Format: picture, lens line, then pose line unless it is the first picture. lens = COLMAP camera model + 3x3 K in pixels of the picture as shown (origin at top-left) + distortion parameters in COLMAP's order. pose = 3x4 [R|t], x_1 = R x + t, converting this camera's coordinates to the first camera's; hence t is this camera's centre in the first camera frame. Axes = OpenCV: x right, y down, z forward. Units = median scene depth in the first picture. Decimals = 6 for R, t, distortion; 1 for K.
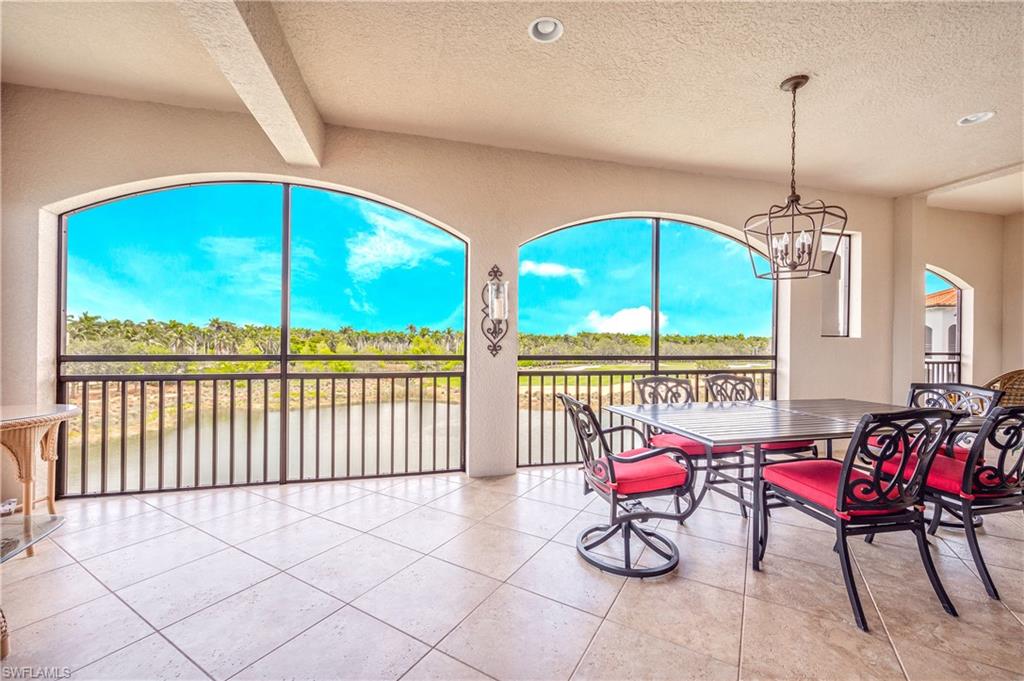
lens RADIAL K [[425.5, 0, 507.9], [0, 425.5, 337.5], [0, 0, 1]] dist [0.000140, 0.001083]
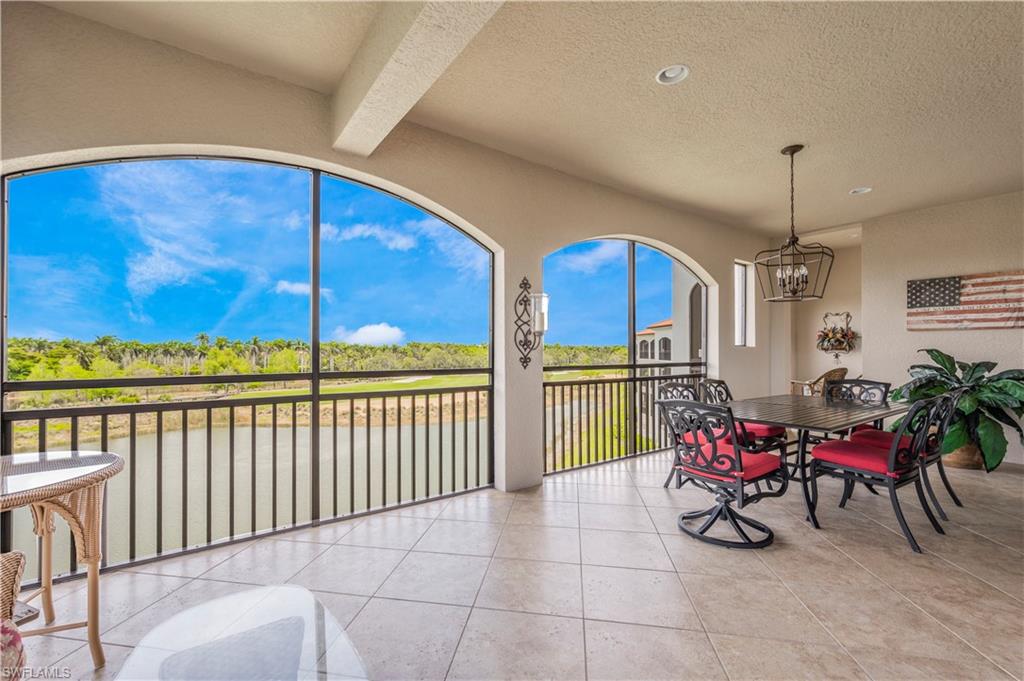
lens RADIAL K [[443.7, 0, 489.6], [0, 443.7, 346.5], [0, 0, 1]] dist [-0.000486, 0.000073]
pose [[0.934030, -0.006784, 0.357131, -0.484189], [0.007871, 0.999968, -0.001590, -0.005803], [-0.357109, 0.004296, 0.934053, 0.054747]]
